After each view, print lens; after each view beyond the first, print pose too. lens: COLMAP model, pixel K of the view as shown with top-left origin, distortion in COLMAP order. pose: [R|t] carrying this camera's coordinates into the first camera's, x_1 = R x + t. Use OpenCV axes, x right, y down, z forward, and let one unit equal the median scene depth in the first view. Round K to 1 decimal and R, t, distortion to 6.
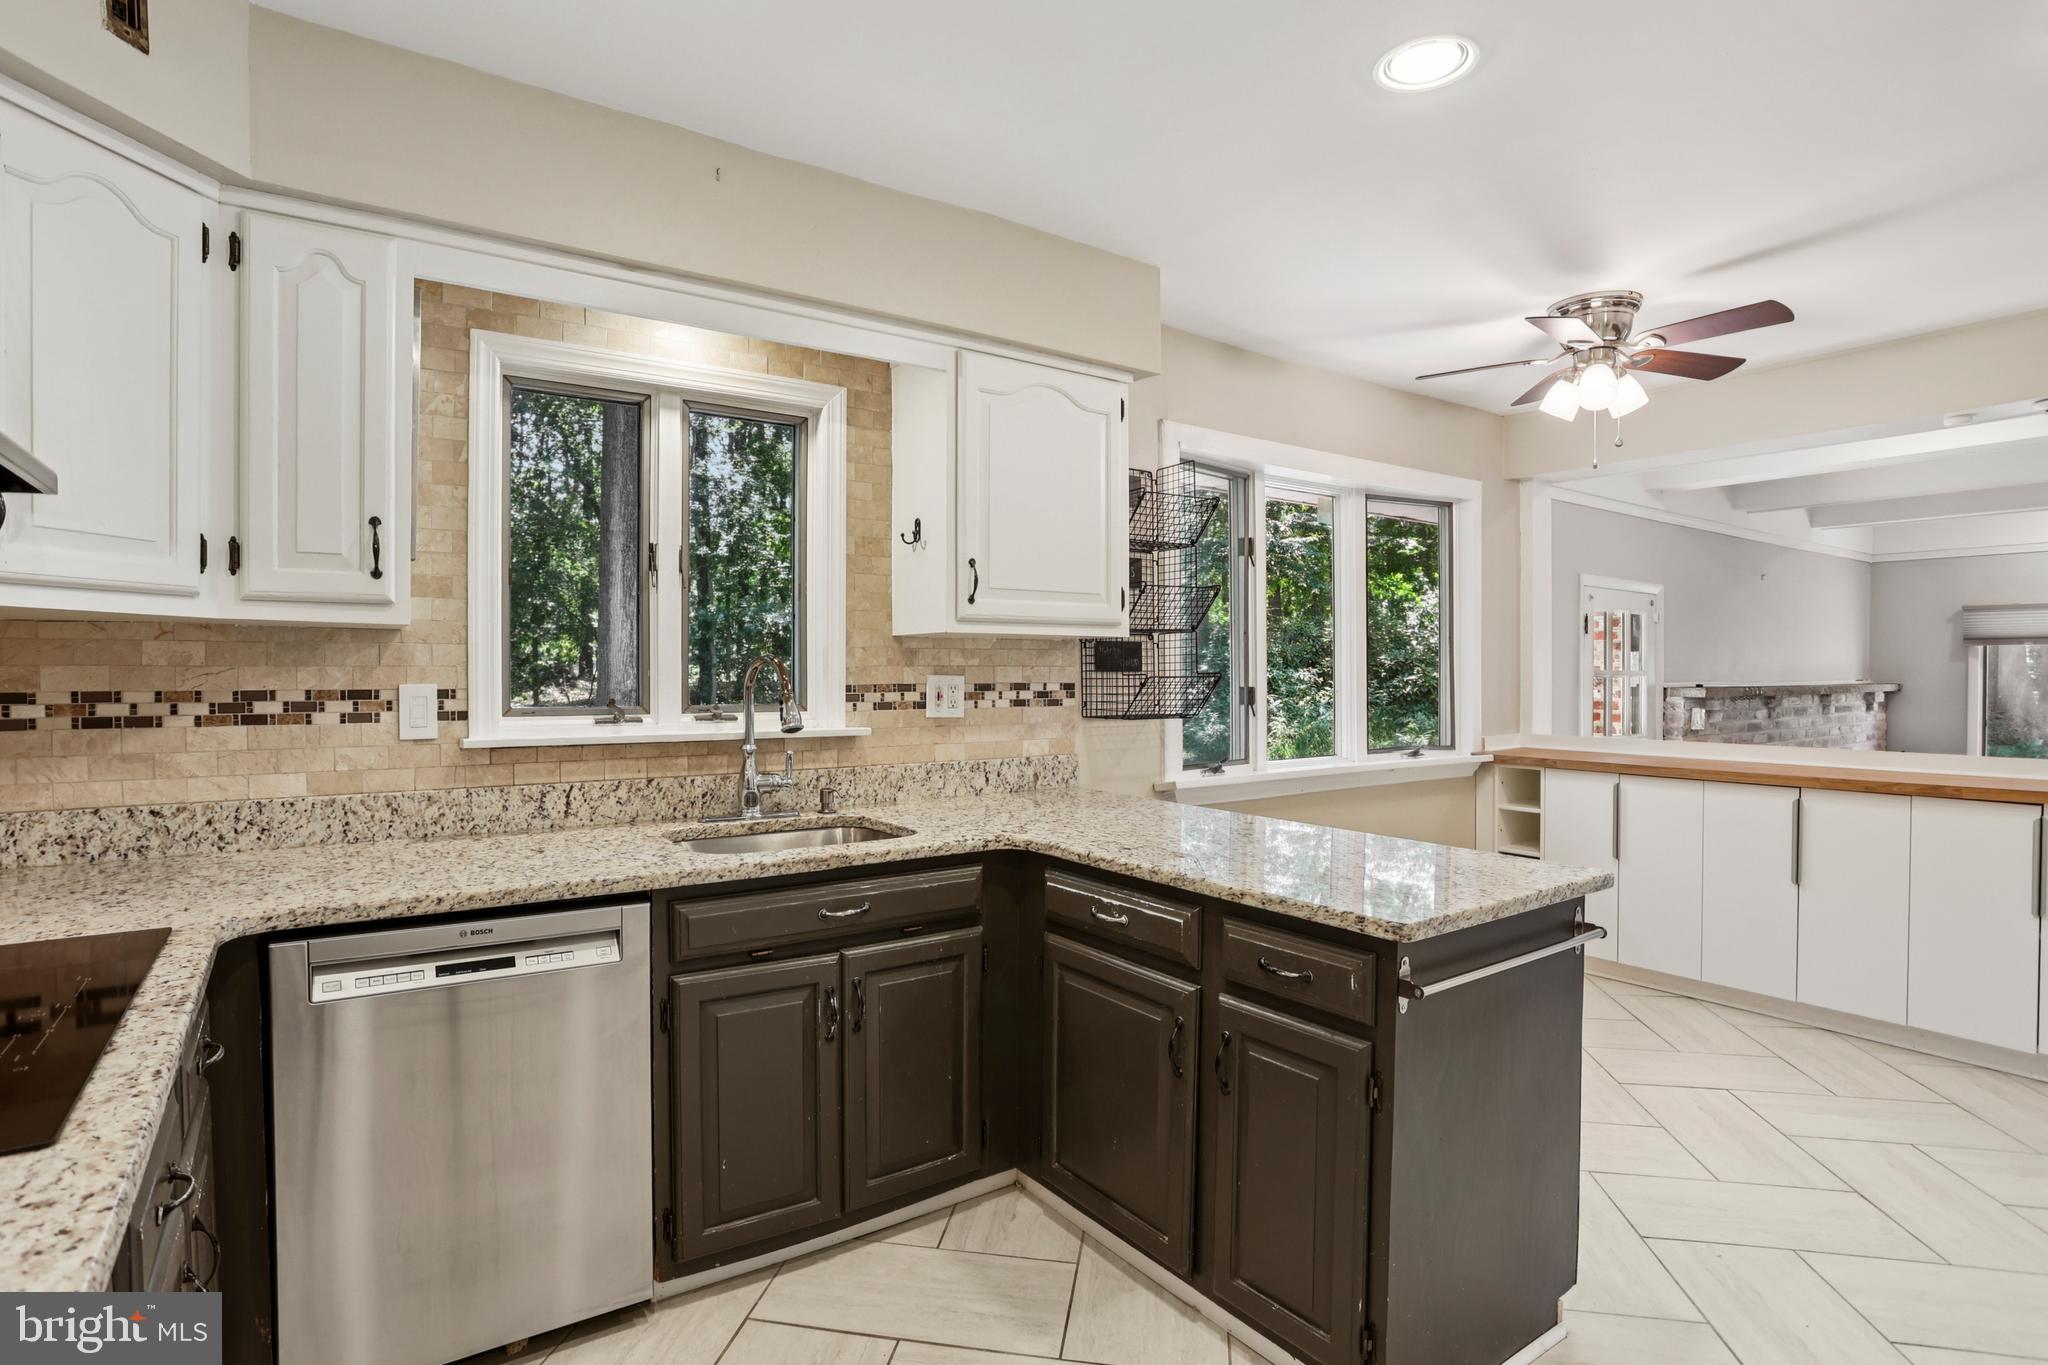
lens RADIAL K [[1035.7, 0, 1029.9], [0, 1035.7, 668.0], [0, 0, 1]] dist [-0.068273, 0.029388]
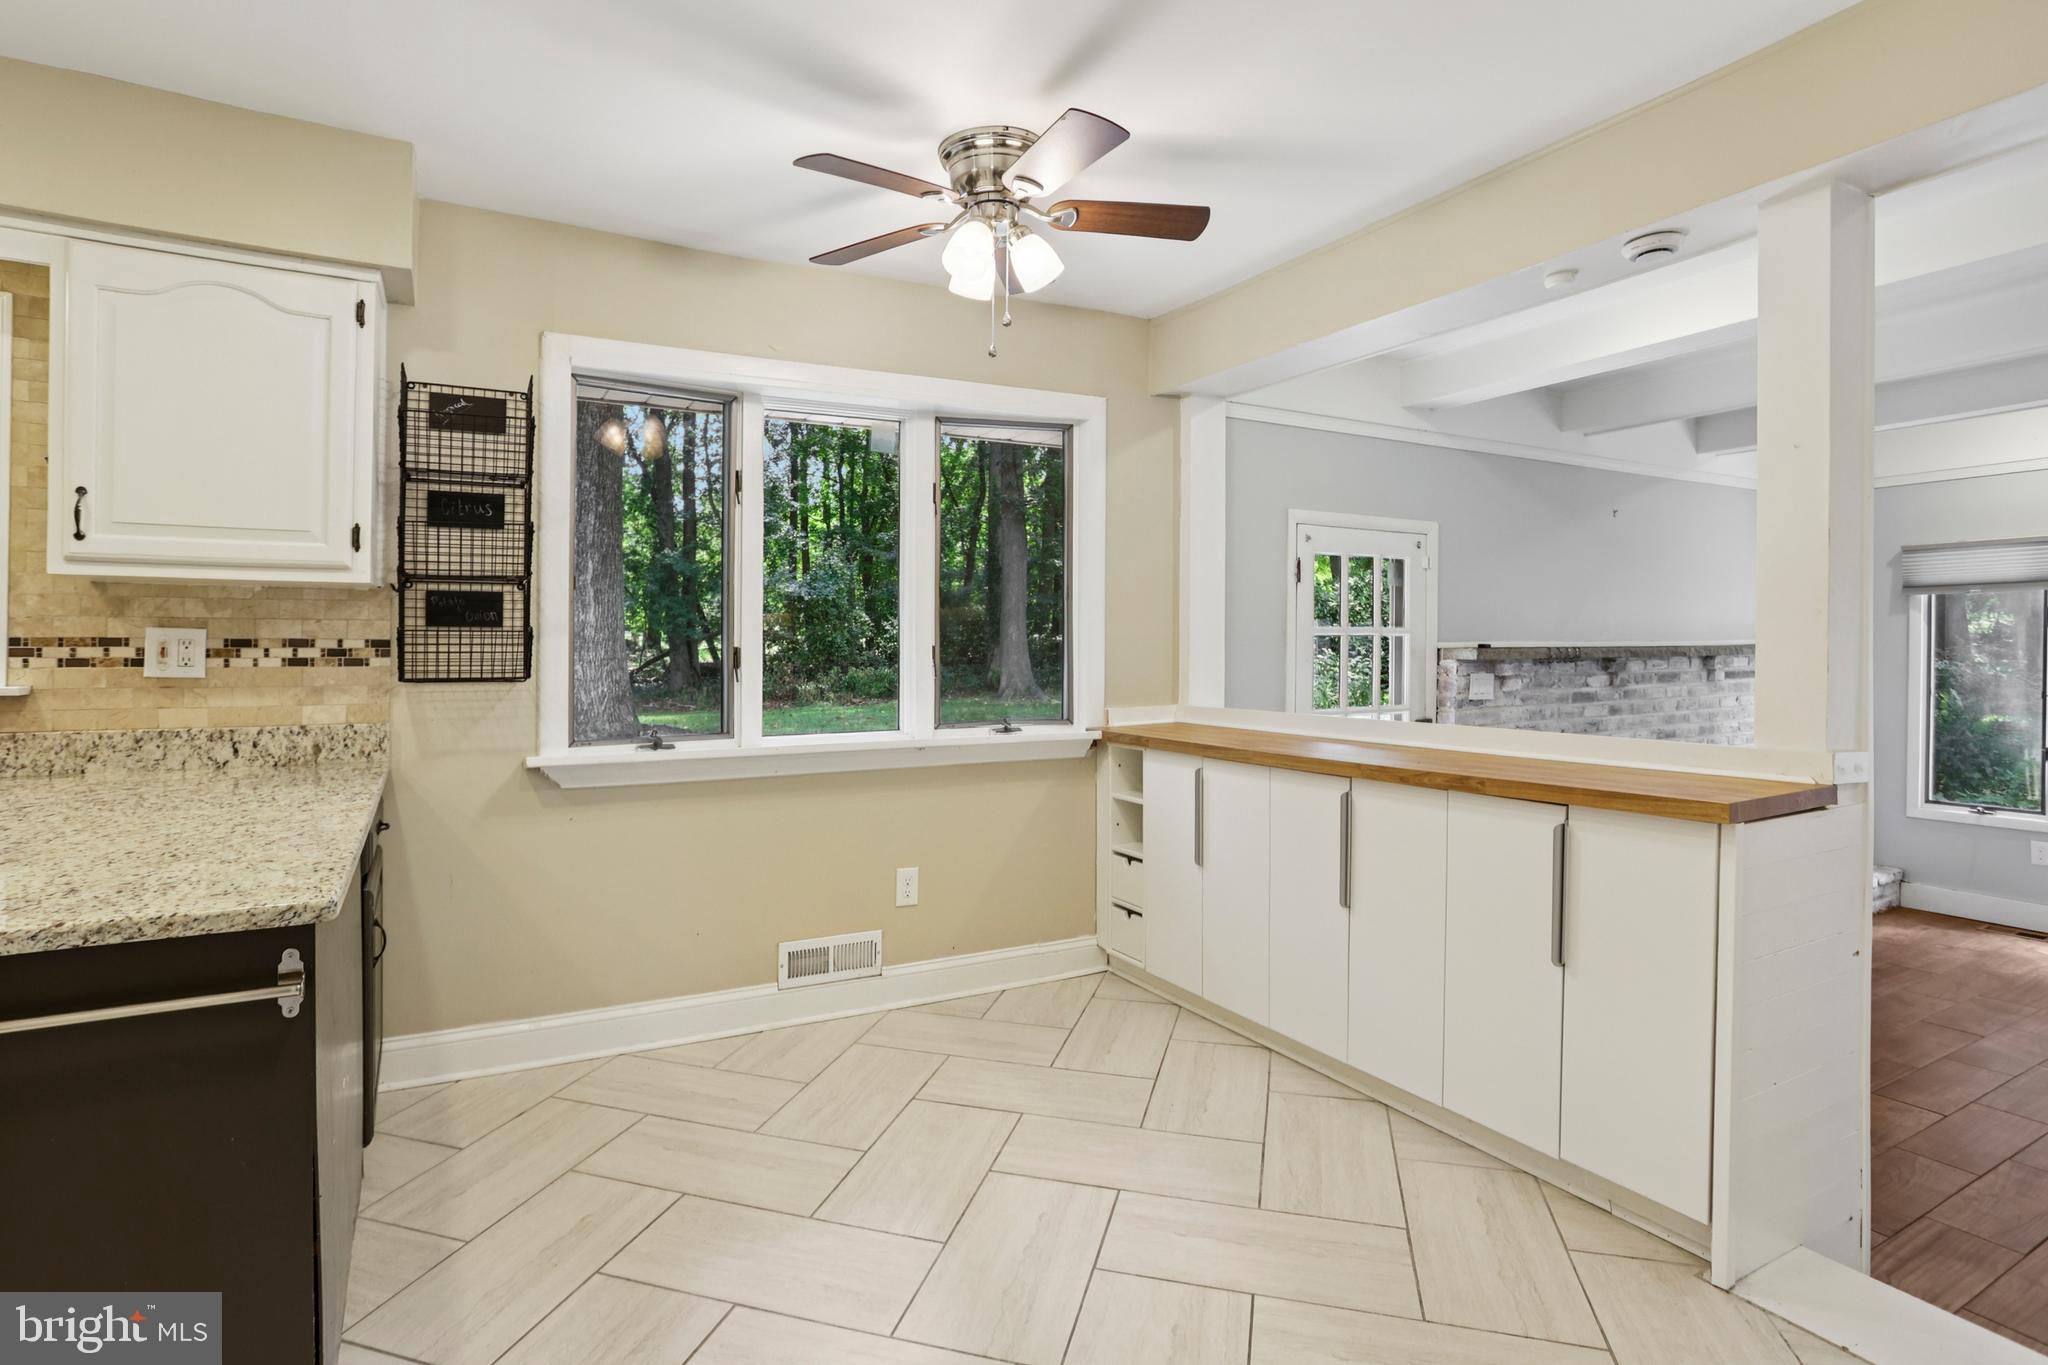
lens RADIAL K [[1066.6, 0, 1026.3], [0, 1066.6, 605.3], [0, 0, 1]] dist [-0.055251, 0.000668]
pose [[0.994086, -0.009276, -0.108195, 0.714108], [0.005830, 0.999467, -0.032119, 0.018693], [0.108435, 0.031298, 0.993611, 0.219636]]
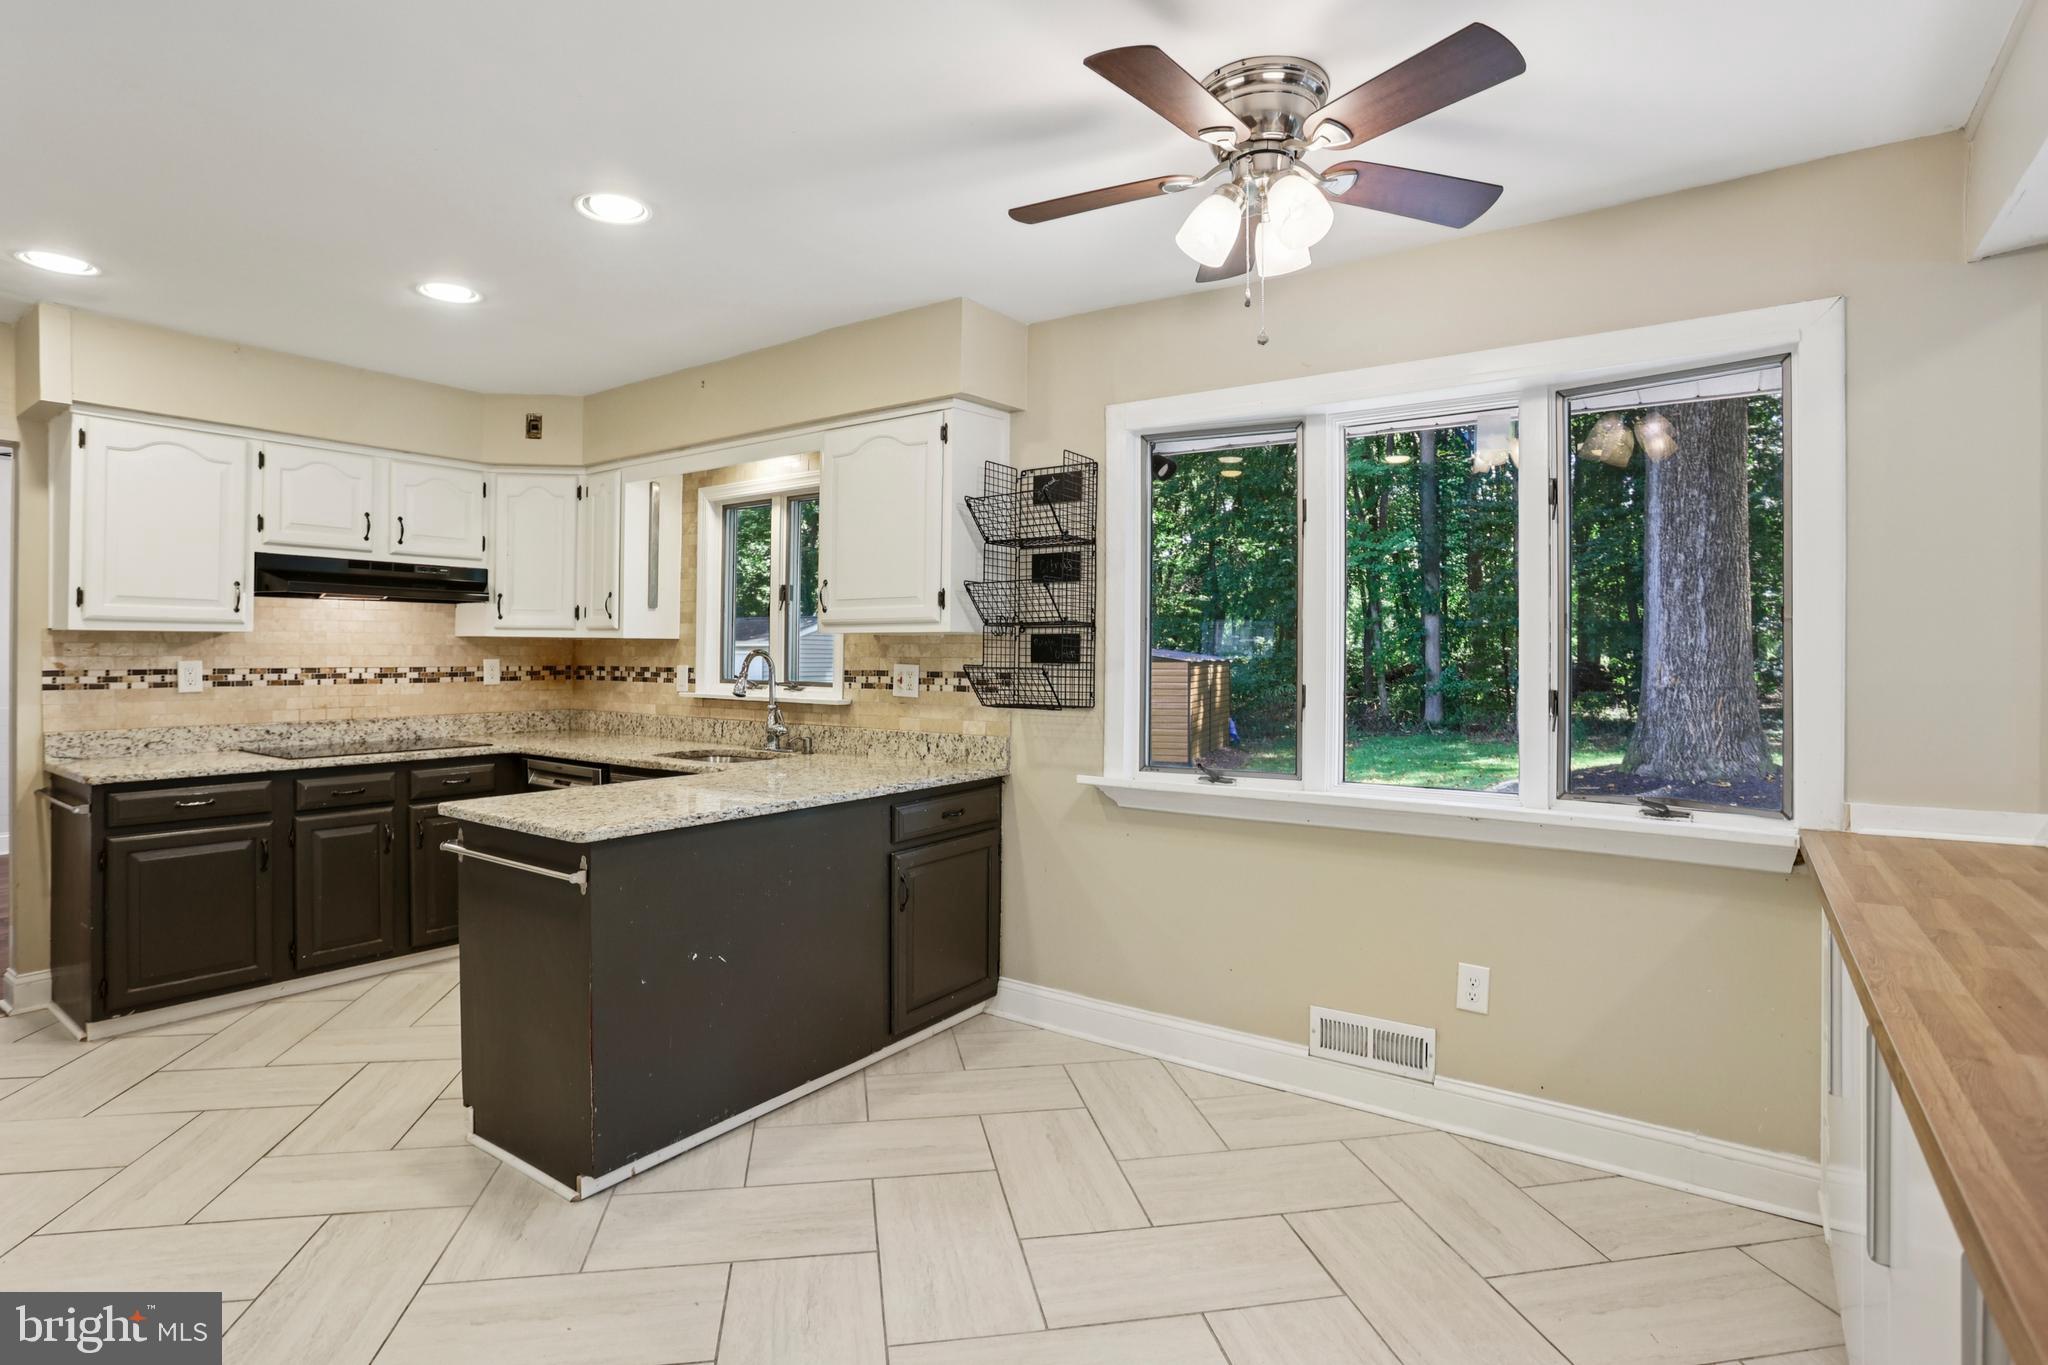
lens RADIAL K [[1062.9, 0, 1019.0], [0, 1062.9, 641.9], [0, 0, 1]] dist [-0.070510, 0.031851]
pose [[0.312839, -0.014599, -0.949694, 1.220654], [-0.005206, 0.999840, -0.017085, 0.000905], [0.949792, 0.010289, 0.312713, 0.712295]]
